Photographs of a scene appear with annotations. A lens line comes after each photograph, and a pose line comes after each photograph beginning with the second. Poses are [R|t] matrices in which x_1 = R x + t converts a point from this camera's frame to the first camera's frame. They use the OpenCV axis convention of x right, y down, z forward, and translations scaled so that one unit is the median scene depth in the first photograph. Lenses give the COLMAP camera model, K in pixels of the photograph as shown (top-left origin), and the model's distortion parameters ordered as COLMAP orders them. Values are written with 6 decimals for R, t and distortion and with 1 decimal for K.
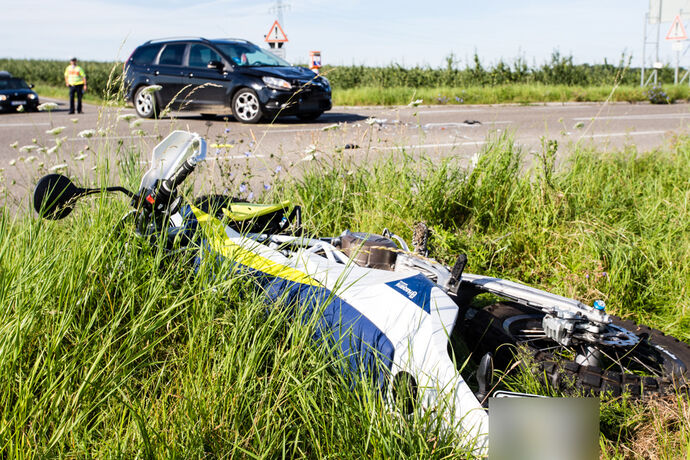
lens RADIAL K [[859.1, 0, 325.2], [0, 859.1, 230.2], [0, 0, 1]] dist [-0.025969, 0.249644]
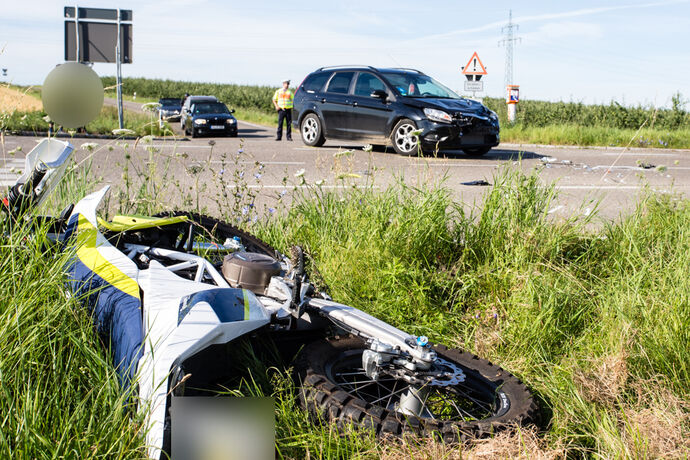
lens RADIAL K [[904.5, 0, 345.0], [0, 904.5, 230.0], [0, 0, 1]] dist [-0.013752, 0.009146]
pose [[0.973613, 0.066792, -0.218210, 0.067660], [-0.076627, 0.996376, -0.036914, 0.001304], [0.214954, 0.052661, 0.975203, 0.001492]]
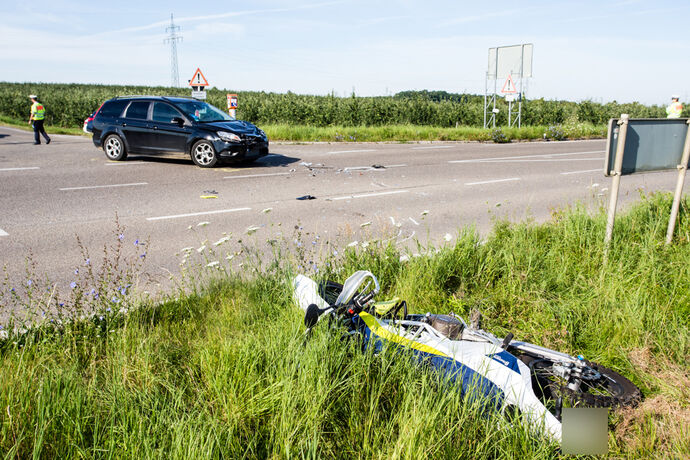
lens RADIAL K [[716.5, 0, 345.0], [0, 716.5, 230.0], [0, 0, 1]] dist [0.008525, 0.020251]
pose [[0.983870, -0.017617, 0.178015, -0.074433], [0.016899, 0.999842, 0.005546, -0.033340], [-0.178085, -0.002448, 0.984012, -0.076559]]
